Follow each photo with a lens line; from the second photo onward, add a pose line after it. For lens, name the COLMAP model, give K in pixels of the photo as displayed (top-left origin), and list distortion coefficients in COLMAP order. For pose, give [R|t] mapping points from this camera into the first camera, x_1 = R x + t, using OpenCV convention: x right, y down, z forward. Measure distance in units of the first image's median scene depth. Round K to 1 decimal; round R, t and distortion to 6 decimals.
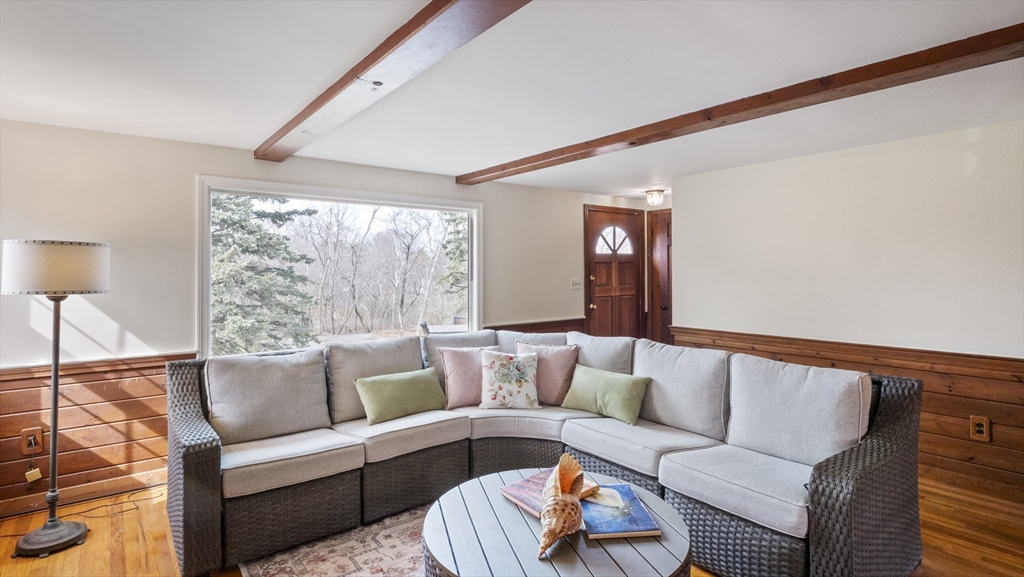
lens RADIAL K [[512.4, 0, 512.3], [0, 512.4, 268.5], [0, 0, 1]] dist [-0.006245, -0.001527]
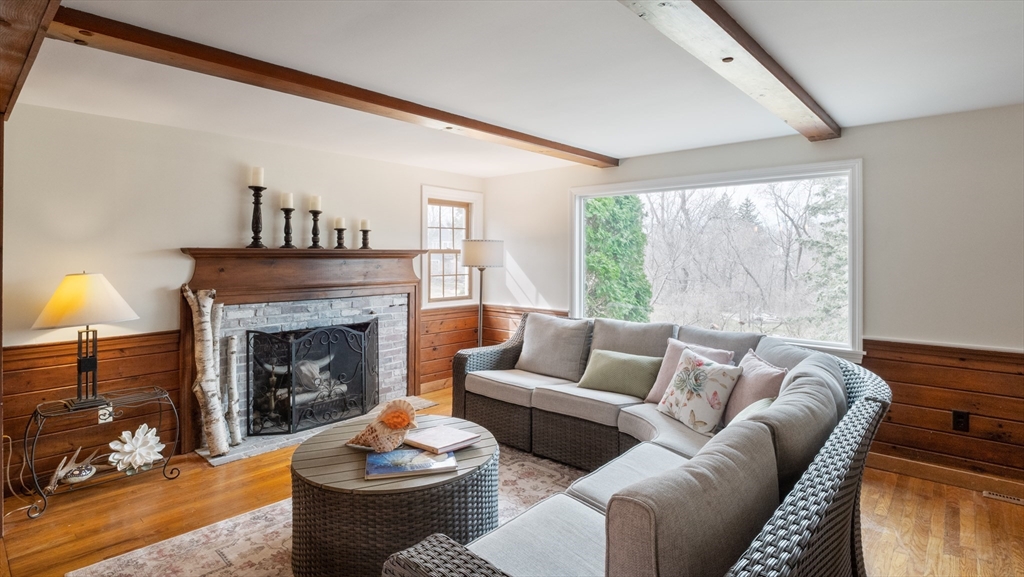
lens RADIAL K [[512.4, 0, 512.3], [0, 512.4, 268.5], [0, 0, 1]] dist [-0.006245, -0.001527]
pose [[0.171365, 0.029293, -0.984772, 0.791608], [0.002646, 0.999541, 0.030193, -0.002558], [0.985204, -0.007780, 0.171208, 0.607895]]
